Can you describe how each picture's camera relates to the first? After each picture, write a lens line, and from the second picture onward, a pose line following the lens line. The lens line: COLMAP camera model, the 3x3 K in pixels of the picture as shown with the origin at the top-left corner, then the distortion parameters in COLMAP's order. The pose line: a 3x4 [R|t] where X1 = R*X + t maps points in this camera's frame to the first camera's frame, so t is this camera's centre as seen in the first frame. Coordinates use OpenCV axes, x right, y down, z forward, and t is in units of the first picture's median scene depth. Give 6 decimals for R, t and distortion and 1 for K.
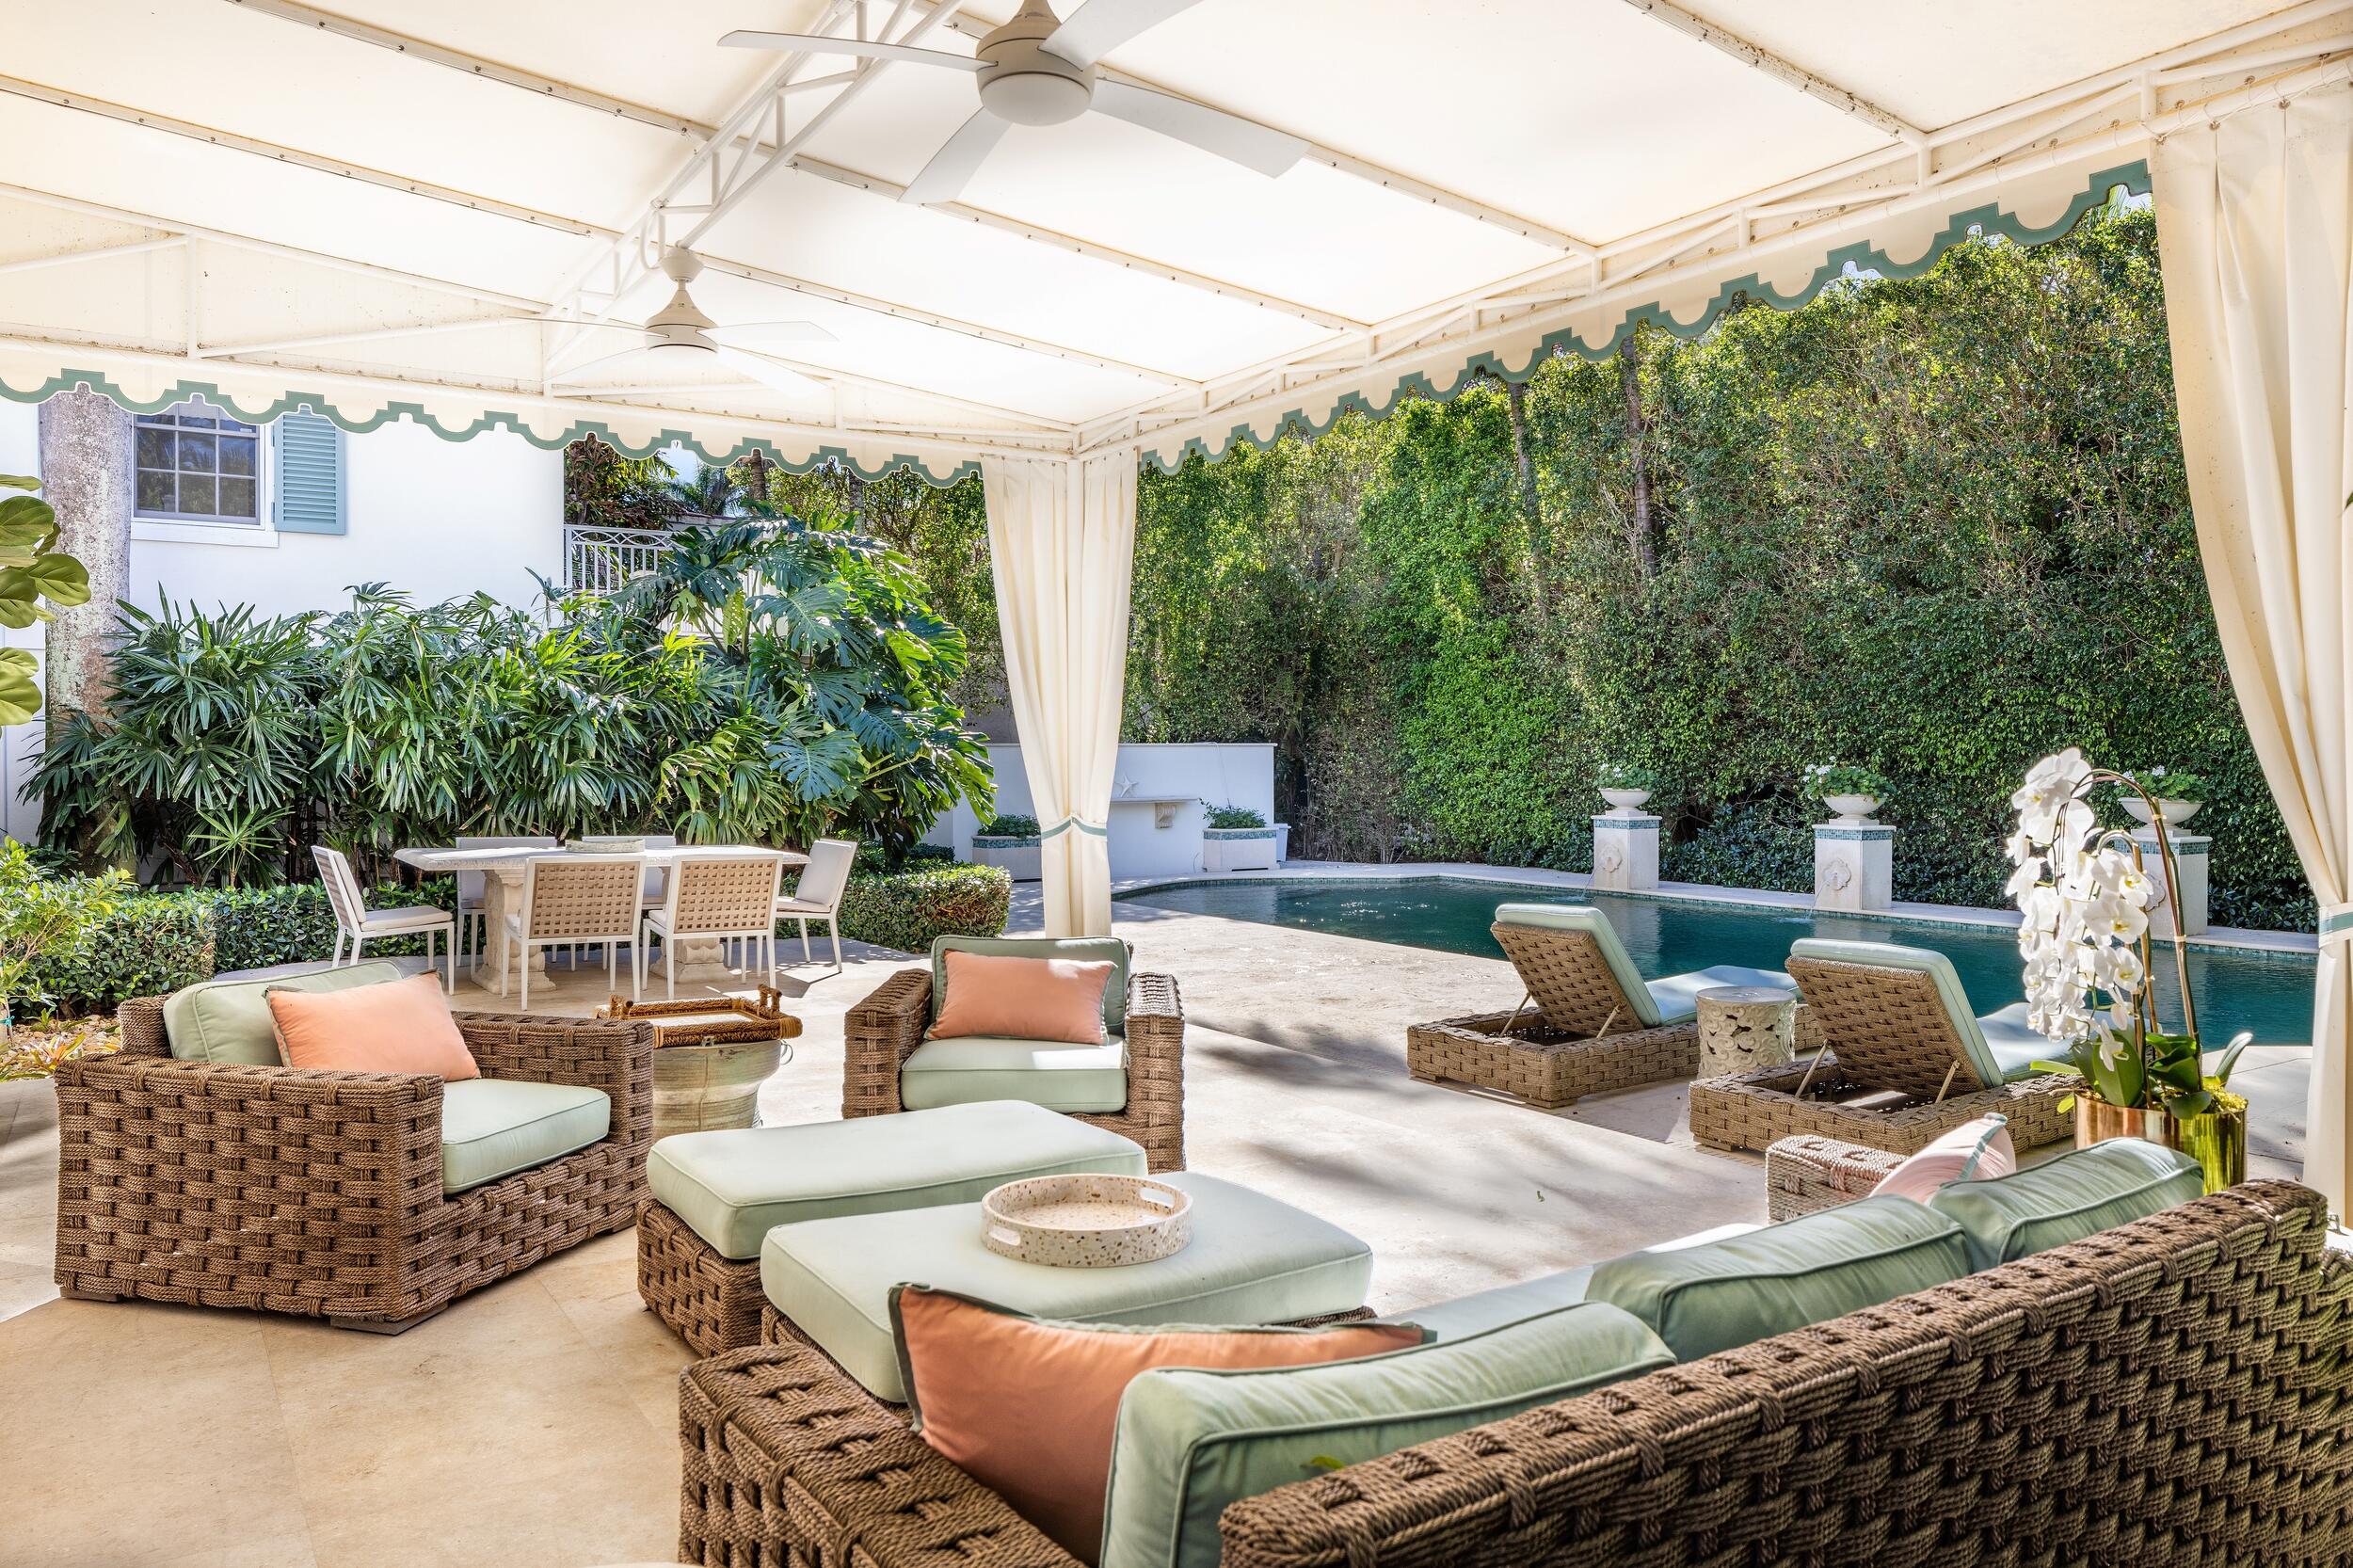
lens RADIAL K [[1632.8, 0, 1261.6], [0, 1632.8, 781.5], [0, 0, 1]] dist [-0.016210, 0.005421]
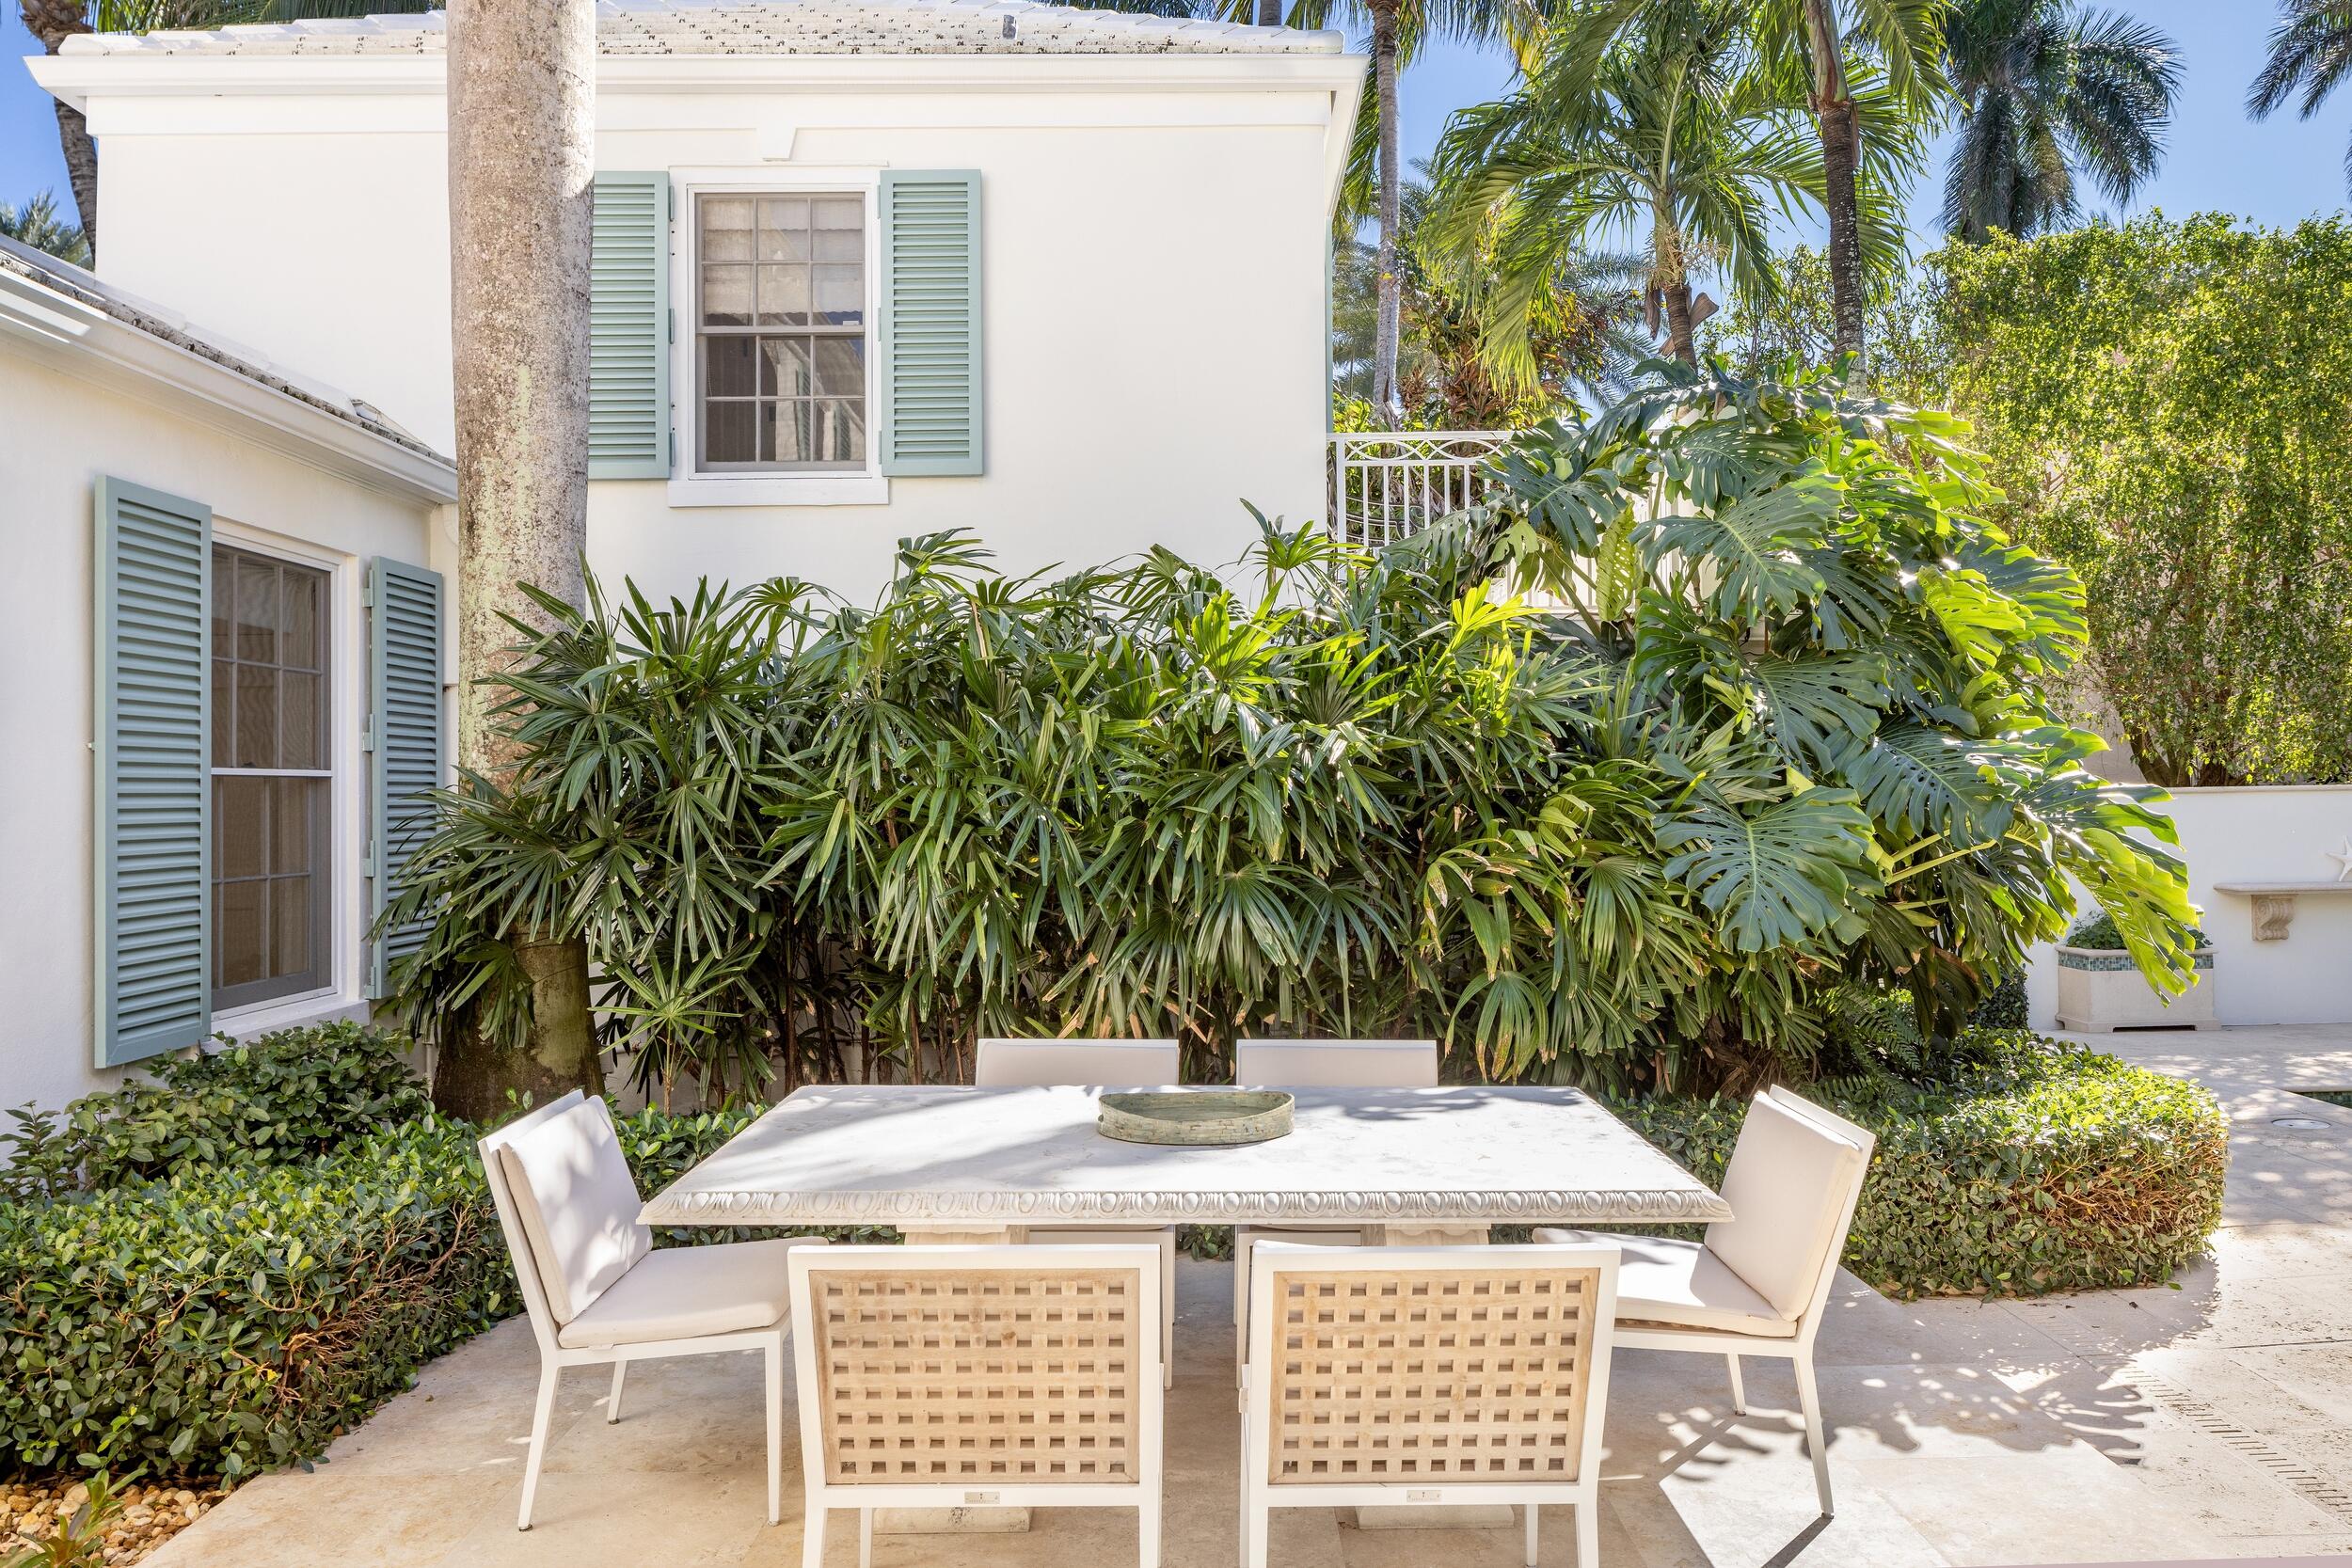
lens RADIAL K [[1632.0, 0, 1261.1], [0, 1632.0, 781.5], [0, 0, 1]] dist [-0.016210, 0.005421]
pose [[0.831301, -0.013077, -0.555669, -0.135617], [0.003410, 0.999824, -0.018428, -0.024654], [0.555812, 0.013424, 0.831199, 0.531405]]
